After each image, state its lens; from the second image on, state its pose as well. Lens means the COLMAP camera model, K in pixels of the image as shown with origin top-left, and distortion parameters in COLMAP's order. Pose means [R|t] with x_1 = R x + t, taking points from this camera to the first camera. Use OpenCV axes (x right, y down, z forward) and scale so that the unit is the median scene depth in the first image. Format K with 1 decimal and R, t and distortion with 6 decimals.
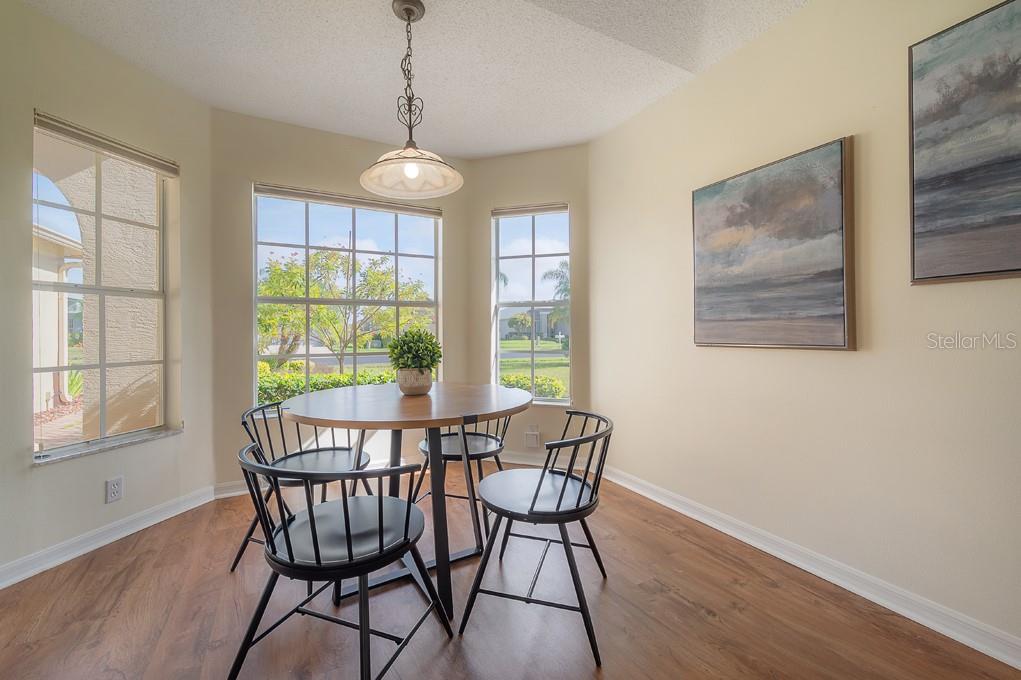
lens RADIAL K [[415.8, 0, 492.4], [0, 415.8, 331.7], [0, 0, 1]] dist [-0.000099, 0.000019]
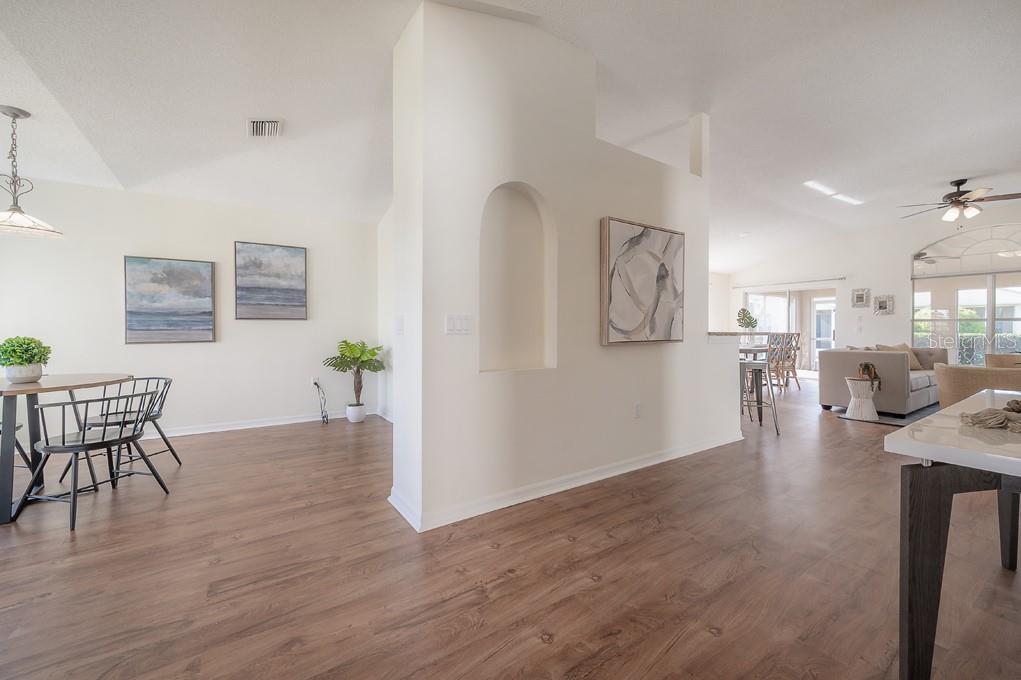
lens RADIAL K [[403.4, 0, 510.3], [0, 403.4, 336.0], [0, 0, 1]] dist [-0.000313, 0.000016]
pose [[-0.142466, -0.018288, 0.989631, -1.800944], [-0.004677, 0.999831, 0.017803, -0.047448], [-0.989789, -0.002092, -0.142527, -0.464120]]
